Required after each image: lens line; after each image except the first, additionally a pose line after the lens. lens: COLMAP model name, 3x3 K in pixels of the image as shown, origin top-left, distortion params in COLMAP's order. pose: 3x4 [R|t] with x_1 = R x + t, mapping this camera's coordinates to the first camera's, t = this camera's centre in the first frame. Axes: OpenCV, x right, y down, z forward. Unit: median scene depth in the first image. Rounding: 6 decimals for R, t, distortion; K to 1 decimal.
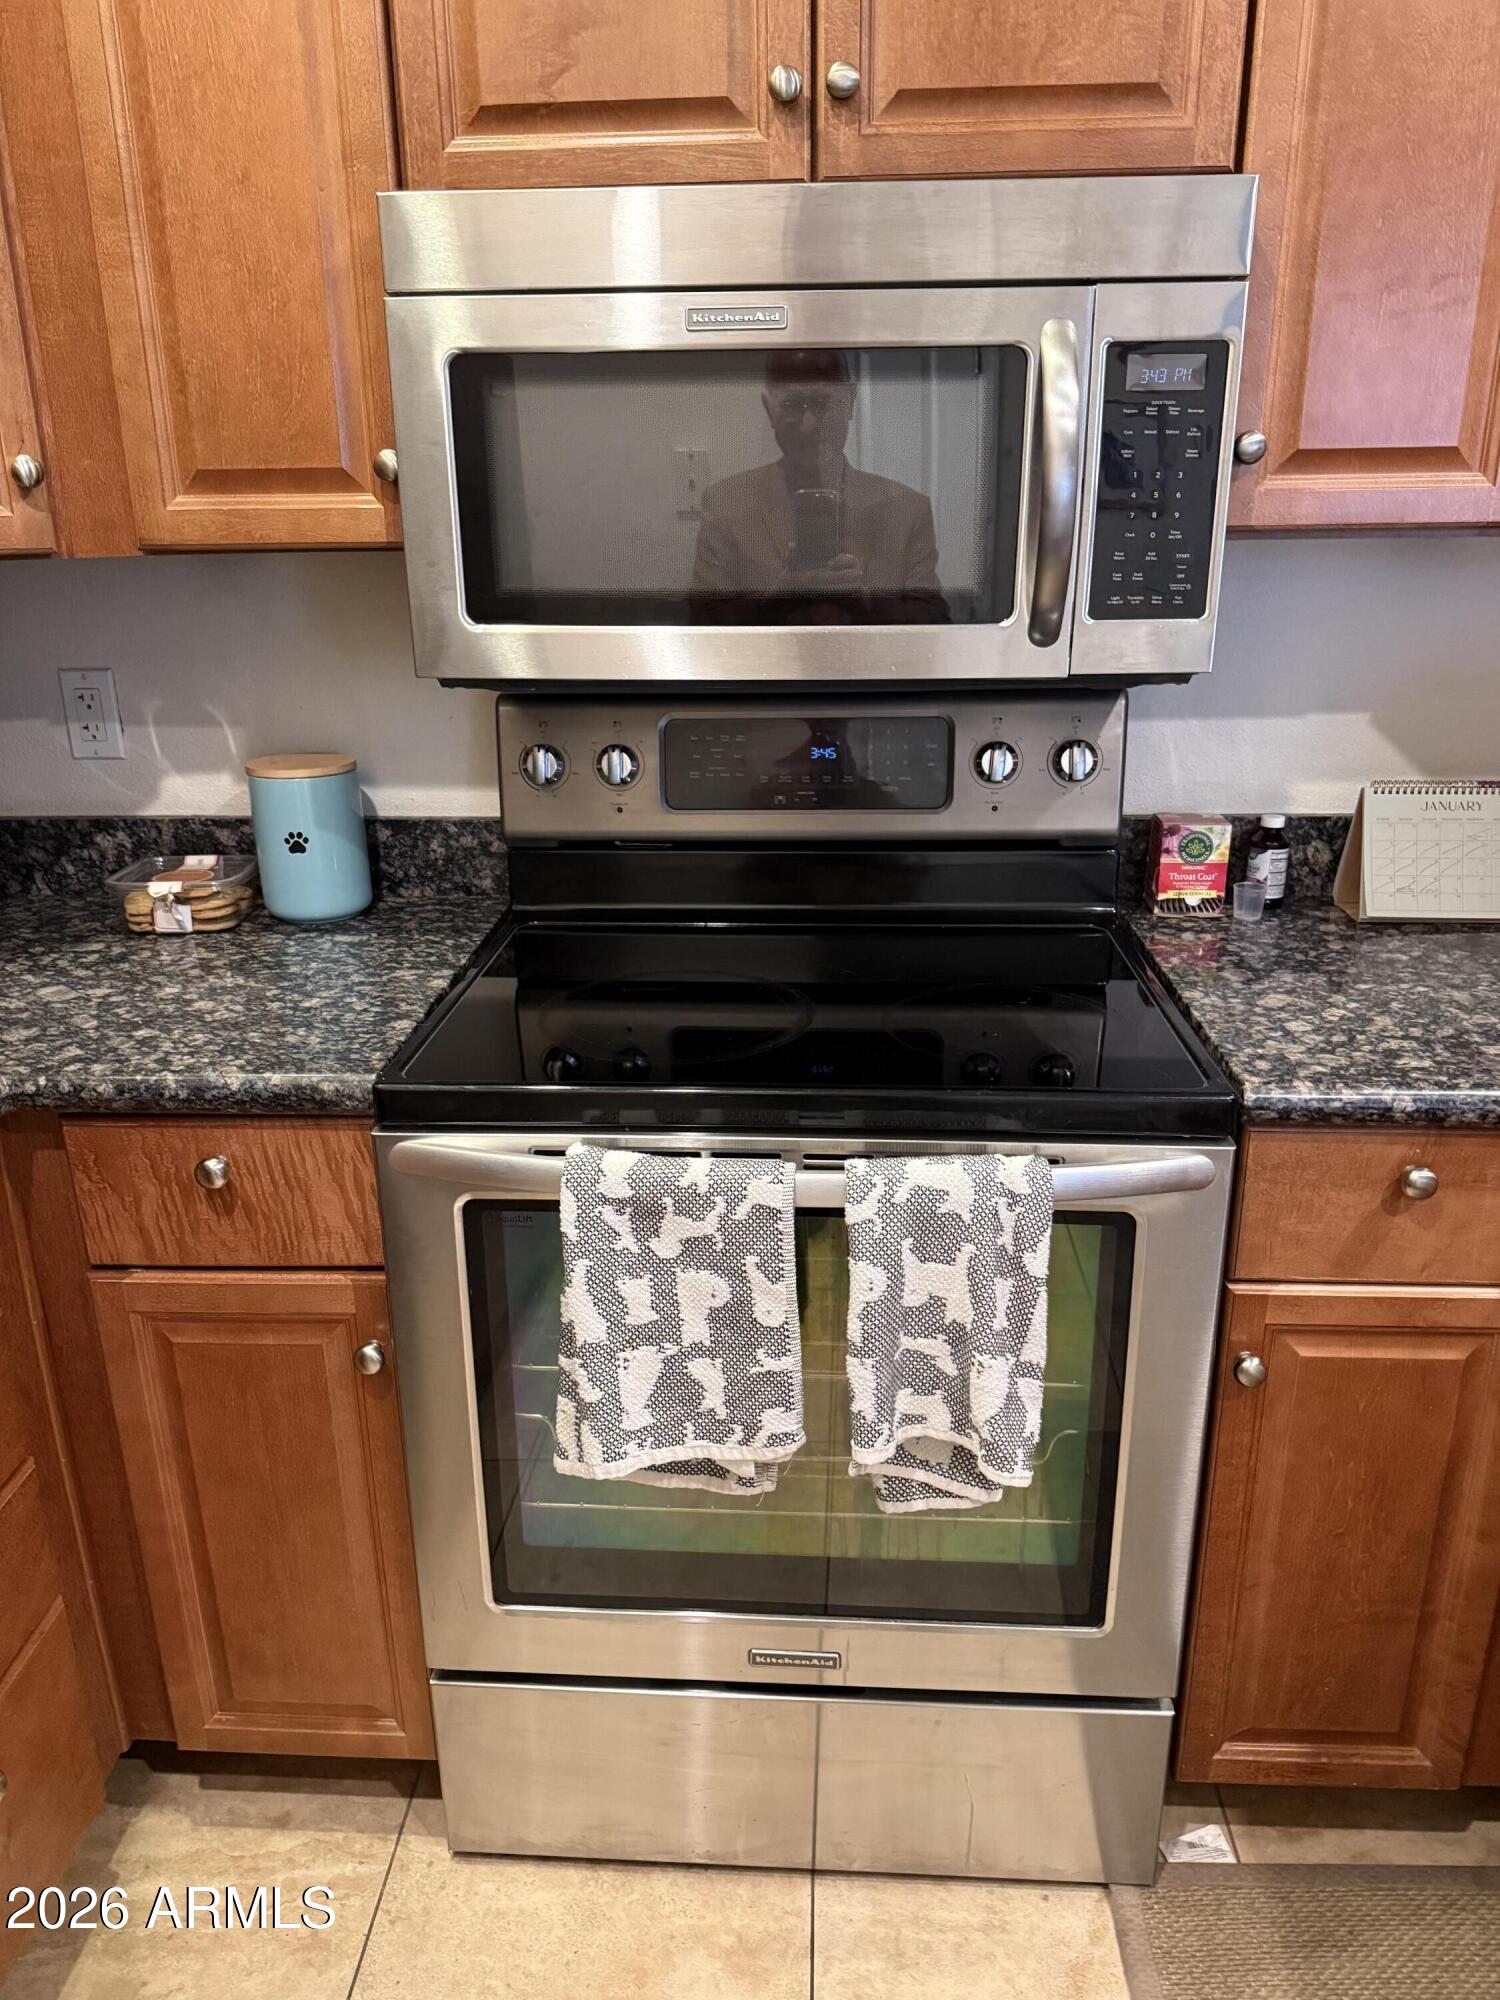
lens RADIAL K [[1425.1, 0, 743.9], [0, 1425.1, 1009.0], [0, 0, 1]] dist [0.061235, -0.097823]
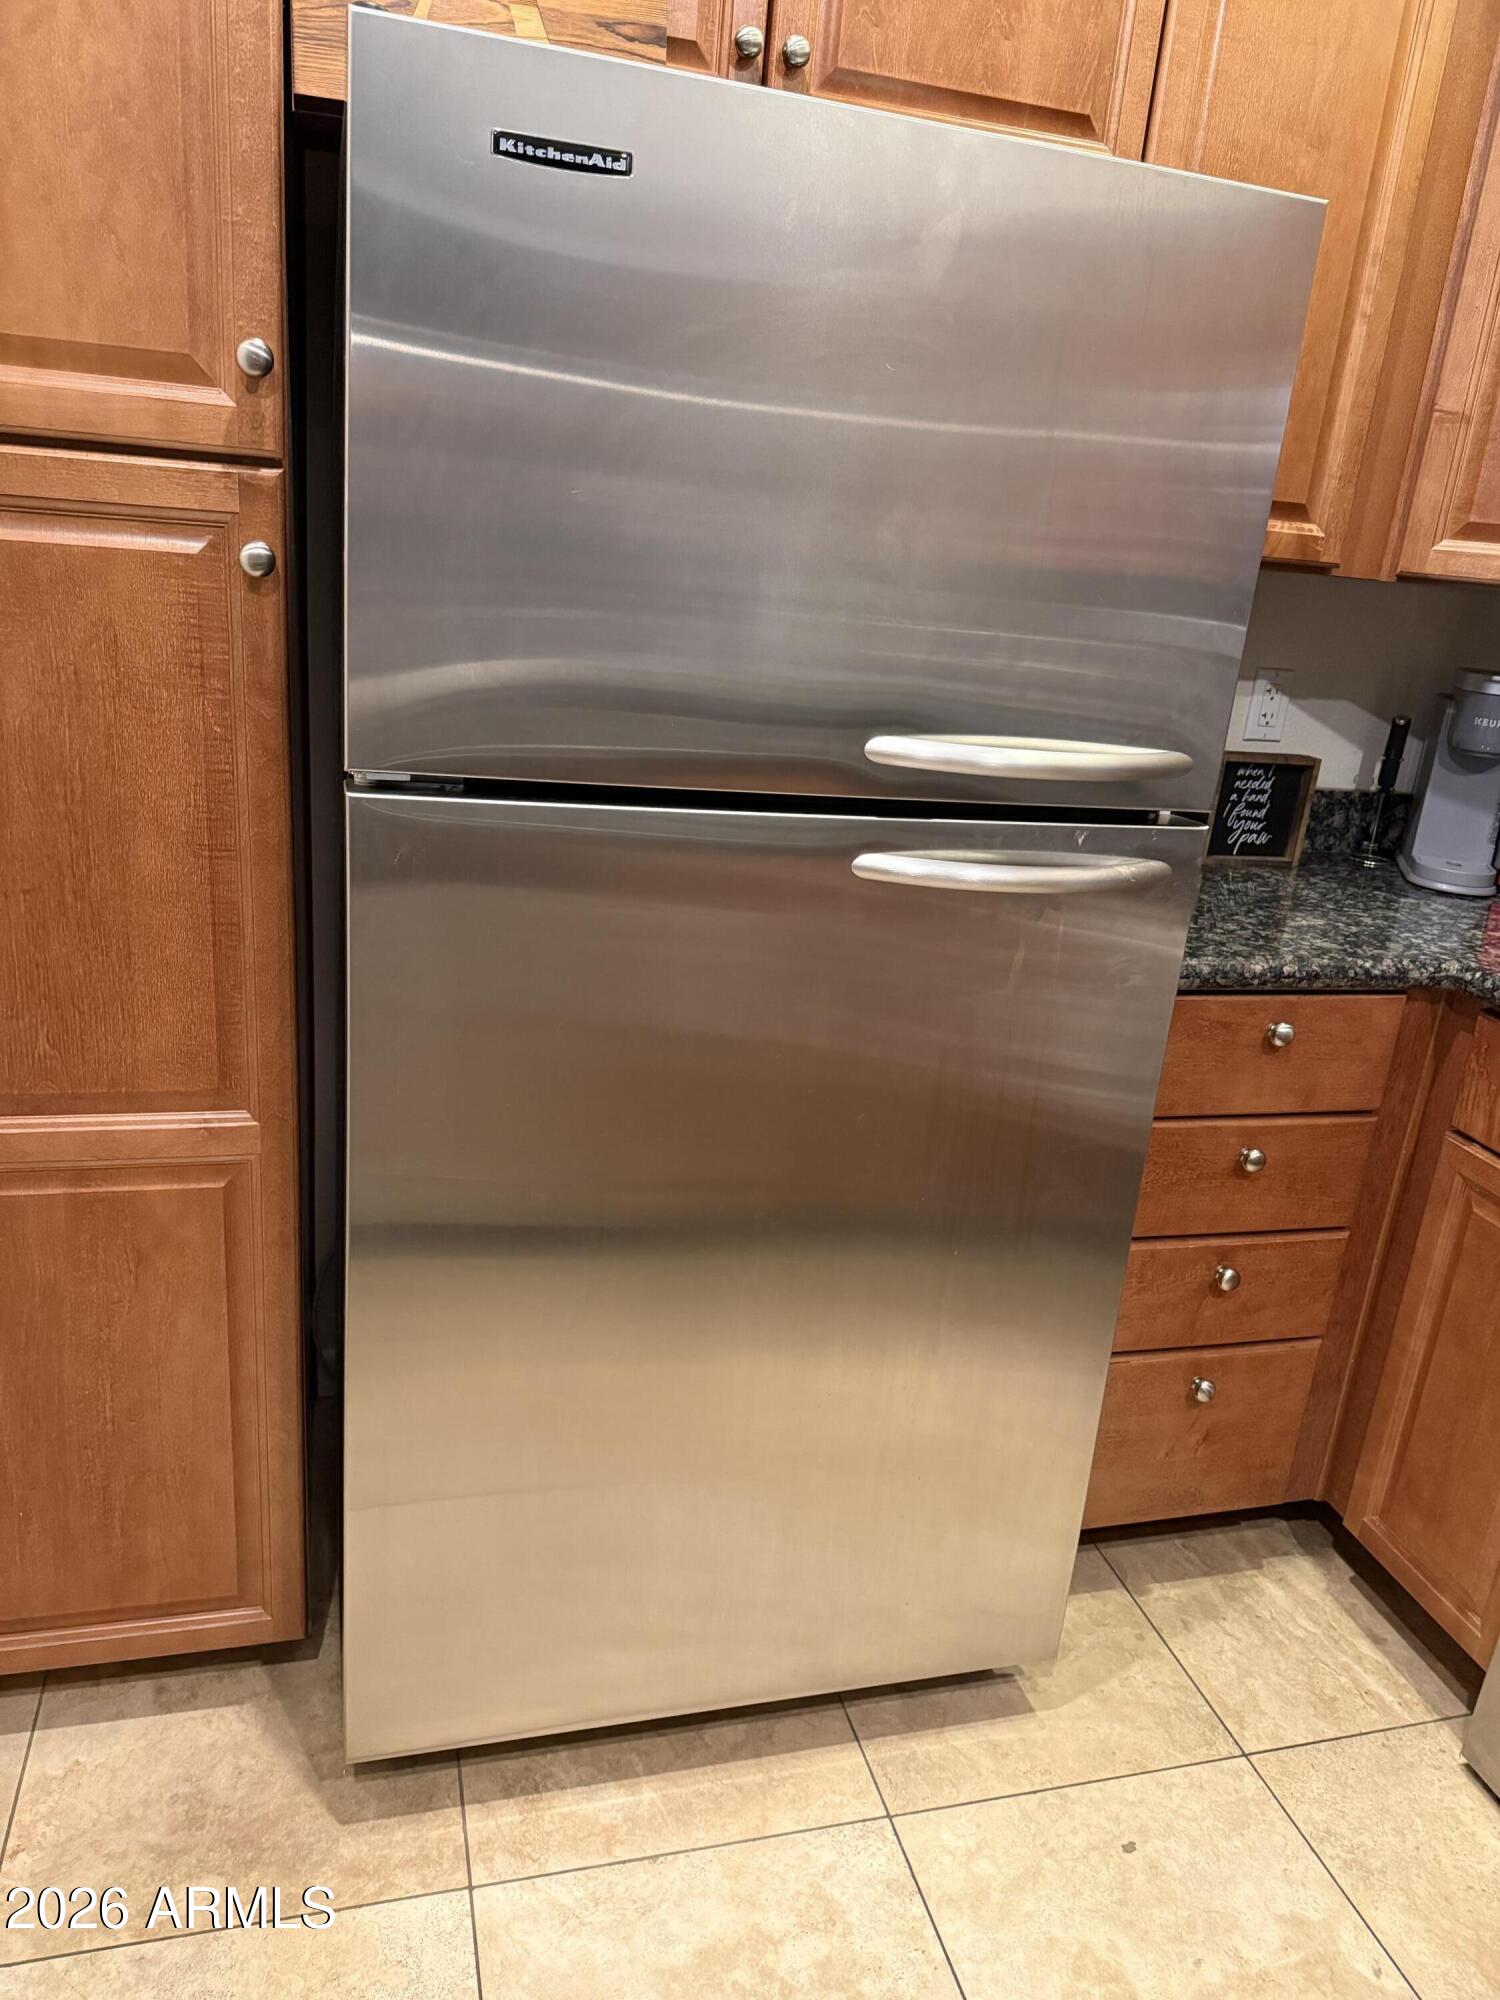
lens RADIAL K [[1425.1, 0, 743.9], [0, 1425.1, 1009.0], [0, 0, 1]] dist [0.061235, -0.097823]
pose [[0.314300, 0.343513, -0.884994, 0.466659], [-0.402102, 0.892652, 0.203682, 0.075901], [0.859959, 0.291840, 0.418688, -0.130231]]
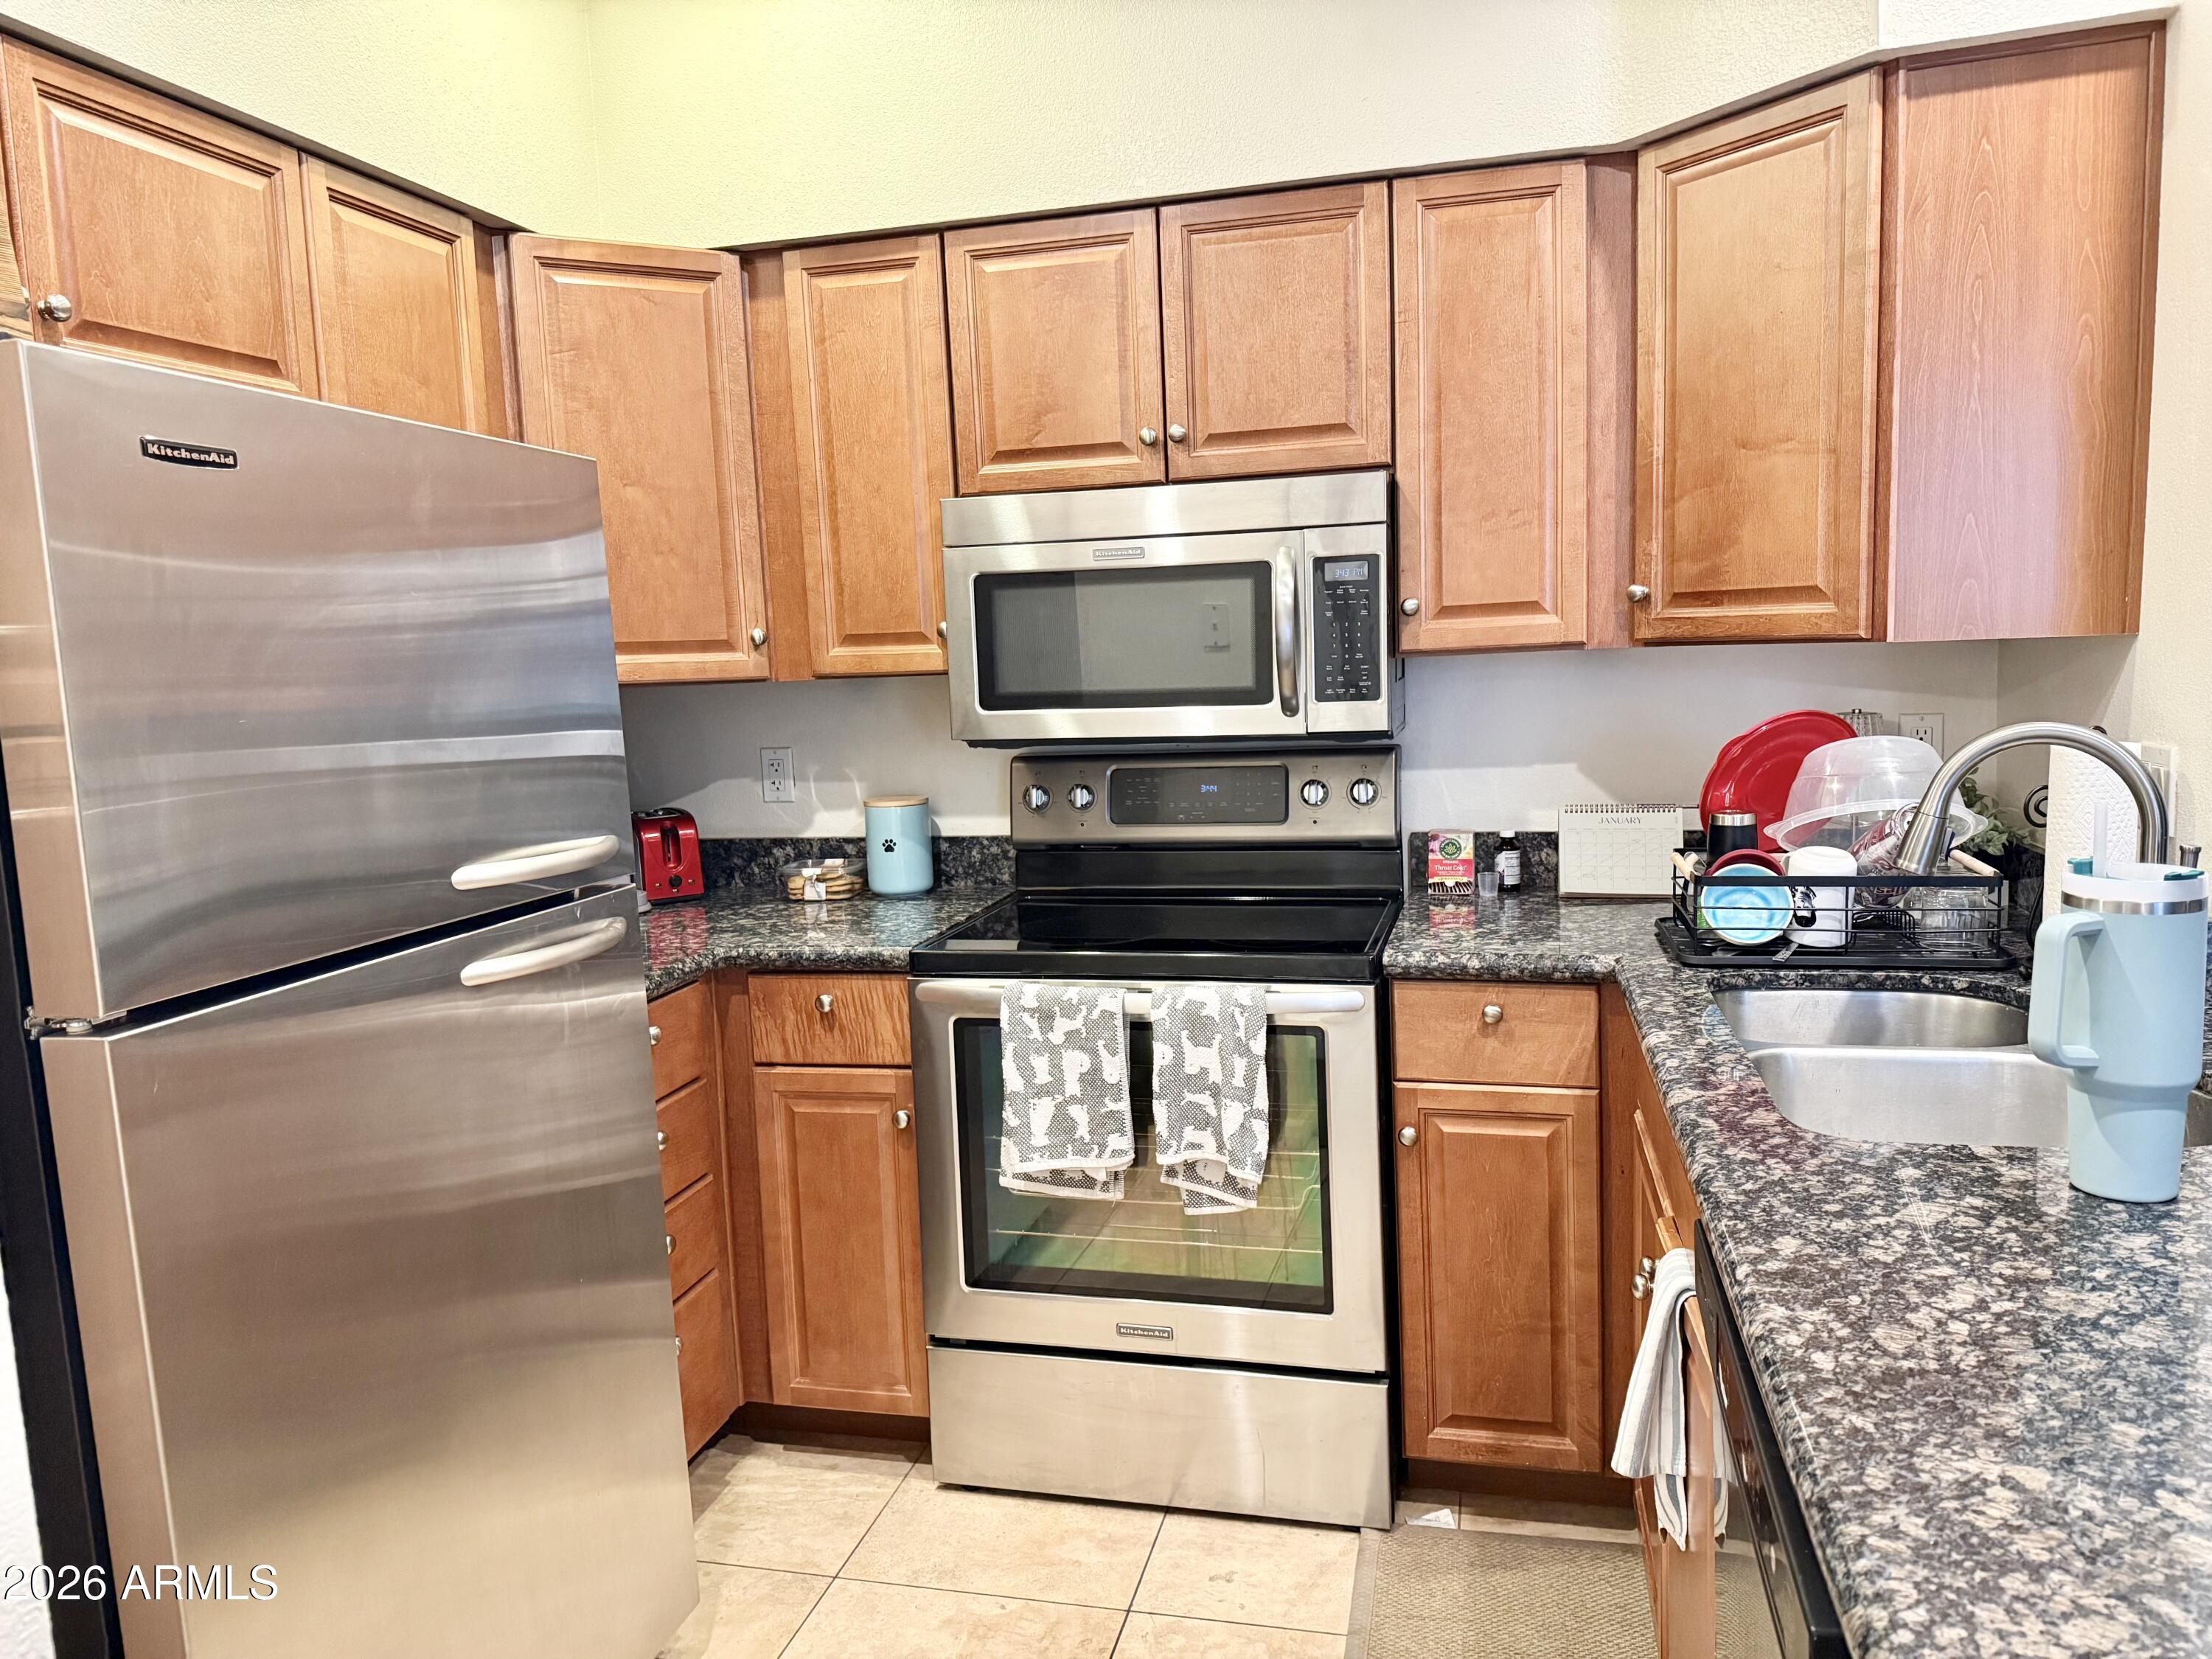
lens RADIAL K [[1558.7, 0, 1106.0], [0, 1558.7, 829.5], [0, 0, 1]] dist [0.125194, -0.190280]
pose [[0.980606, -0.002732, -0.195972, 0.353964], [-0.038716, 0.977499, -0.207355, 0.284645], [0.192129, 0.210921, 0.958436, -0.841924]]
